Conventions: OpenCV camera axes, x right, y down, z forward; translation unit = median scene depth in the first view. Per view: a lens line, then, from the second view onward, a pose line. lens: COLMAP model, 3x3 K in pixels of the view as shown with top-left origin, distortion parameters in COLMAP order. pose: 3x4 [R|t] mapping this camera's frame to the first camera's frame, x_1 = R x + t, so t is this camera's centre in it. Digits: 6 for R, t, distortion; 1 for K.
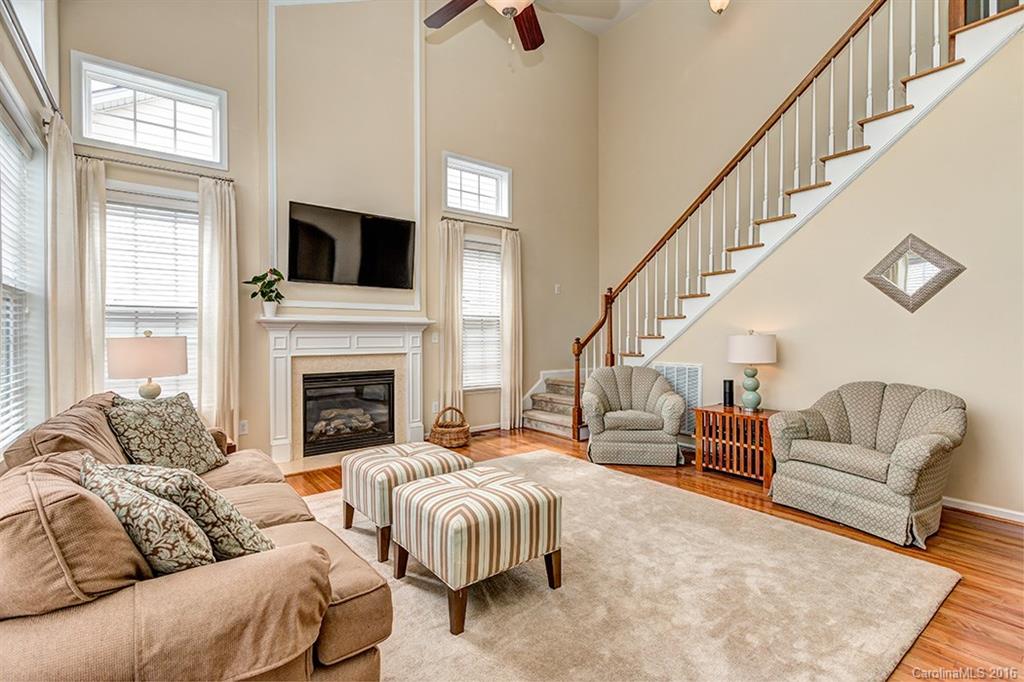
lens RADIAL K [[459.9, 0, 514.7], [0, 459.9, 337.1], [0, 0, 1]] dist [-0.000773, 0.000048]
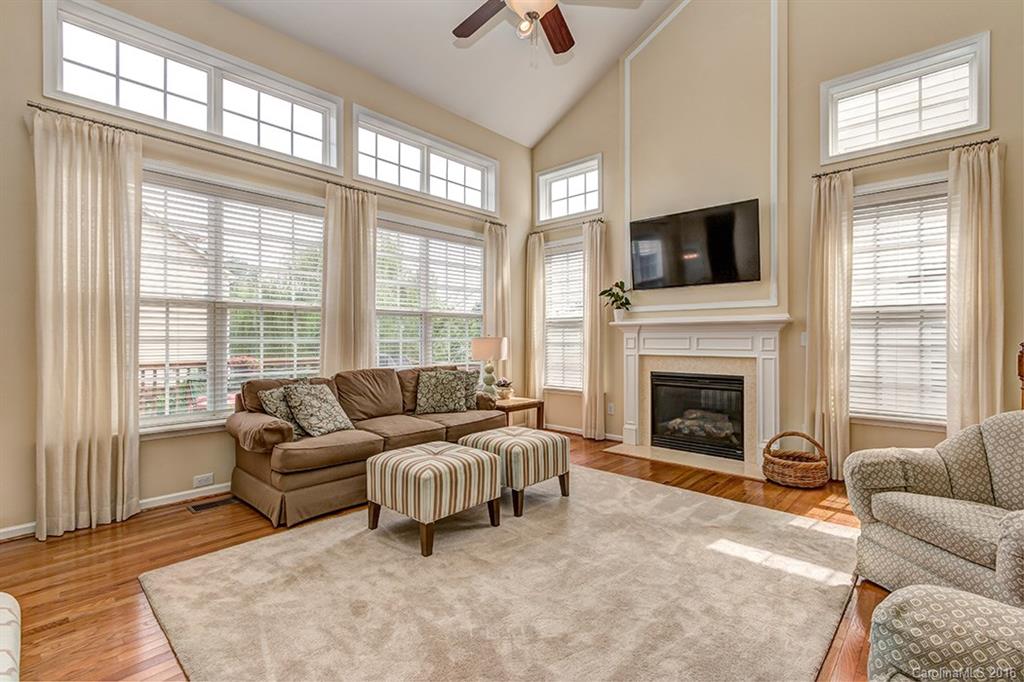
lens RADIAL K [[476.4, 0, 516.8], [0, 476.4, 334.2], [0, 0, 1]] dist [0.015833, -0.000348]
pose [[0.188305, -0.005805, -0.982093, 0.609230], [-0.000560, 0.999982, -0.006018, -0.002814], [0.982110, 0.001683, 0.188298, 0.457079]]
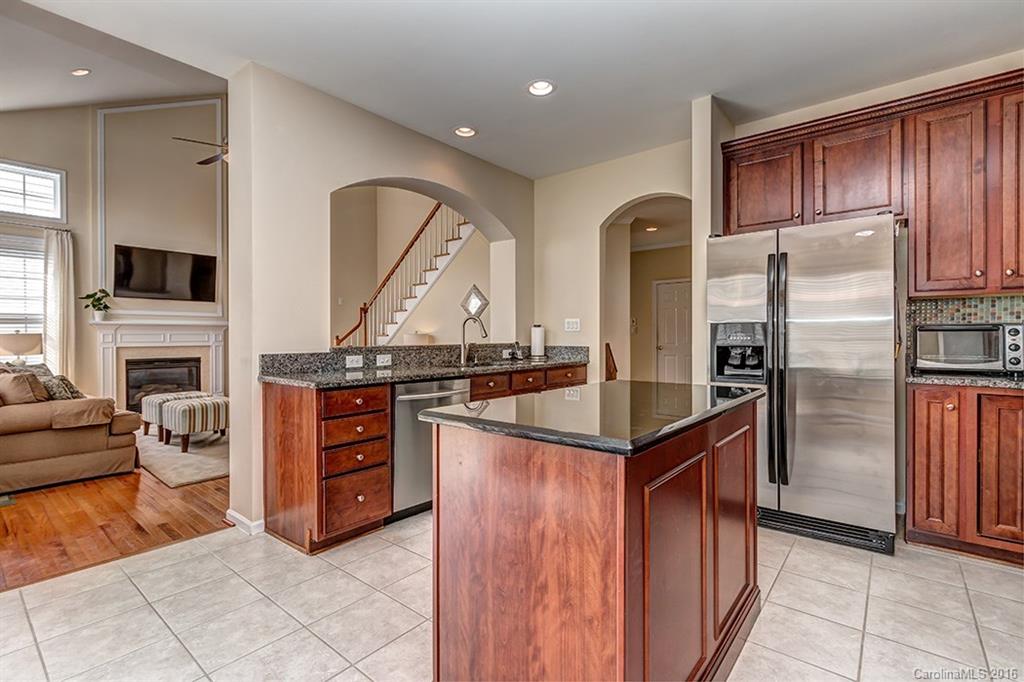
lens RADIAL K [[459.9, 0, 514.7], [0, 459.9, 337.1], [0, 0, 1]] dist [-0.000773, 0.000048]
pose [[0.972221, 0.003280, 0.234043, 0.411732], [-0.003376, 0.999994, 0.000010, 0.004717], [-0.234042, -0.000800, 0.972226, -0.734573]]
